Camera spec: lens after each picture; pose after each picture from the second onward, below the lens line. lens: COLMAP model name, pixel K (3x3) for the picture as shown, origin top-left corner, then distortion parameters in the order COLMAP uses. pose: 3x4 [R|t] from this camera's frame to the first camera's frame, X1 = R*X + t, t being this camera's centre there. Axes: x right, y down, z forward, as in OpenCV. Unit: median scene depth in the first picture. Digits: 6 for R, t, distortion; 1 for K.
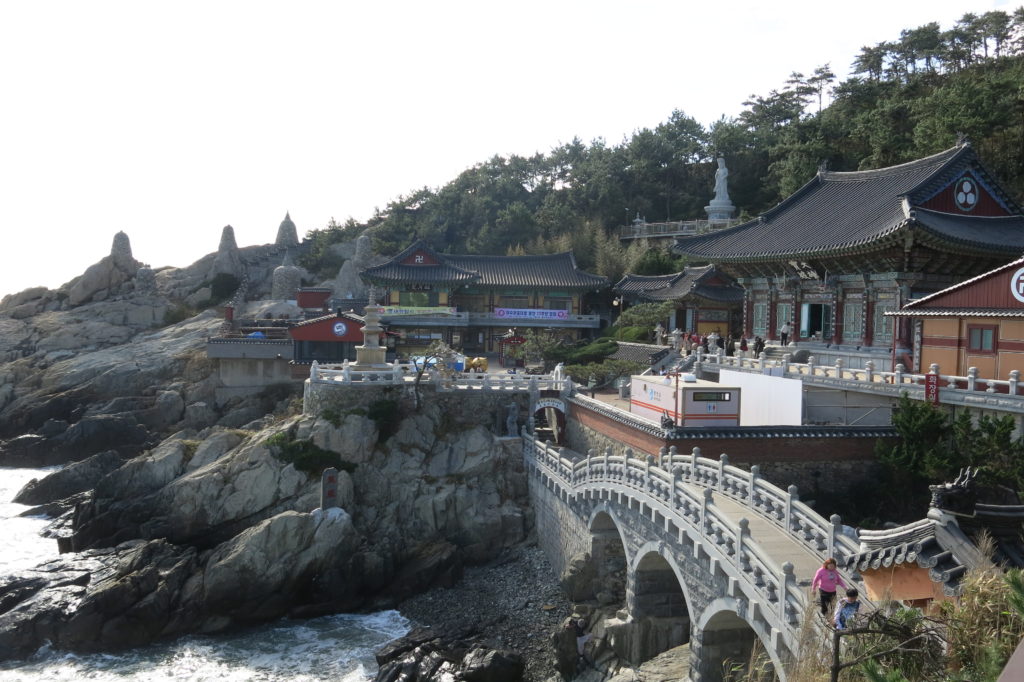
lens RADIAL K [[854.3, 0, 511.8], [0, 854.3, 338.5], [0, 0, 1]] dist [-0.010890, -0.004813]
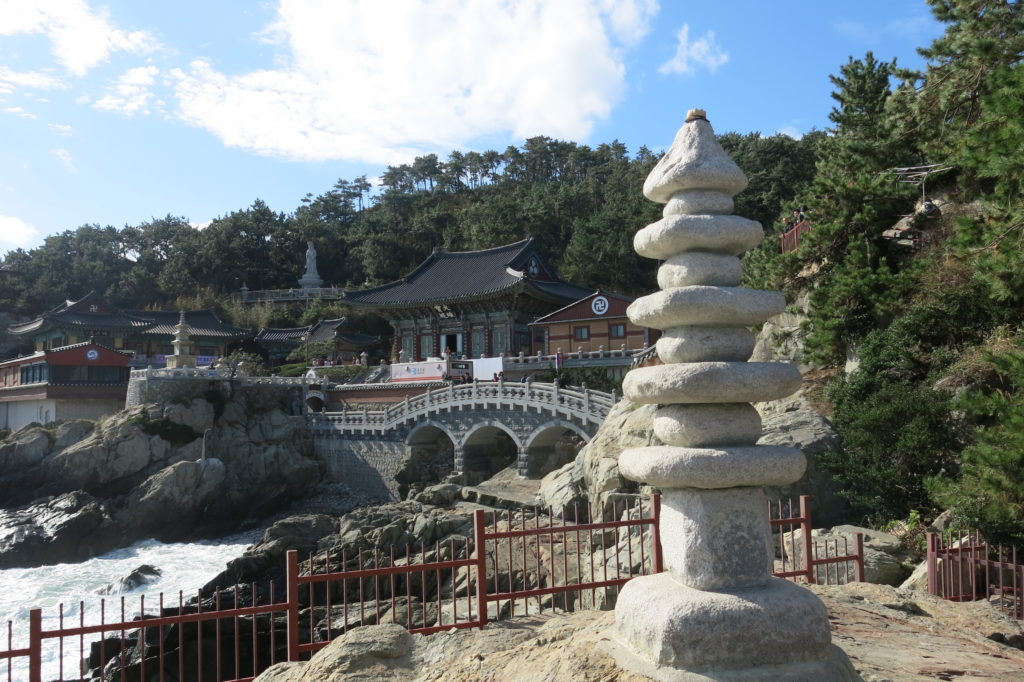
lens RADIAL K [[854.3, 0, 512.9], [0, 854.3, 342.2], [0, 0, 1]] dist [-0.010890, -0.004813]
pose [[0.814357, 0.007079, 0.580320, -0.487688], [0.055069, 0.994471, -0.089409, 0.128590], [-0.577745, 0.104769, 0.809465, -0.334732]]
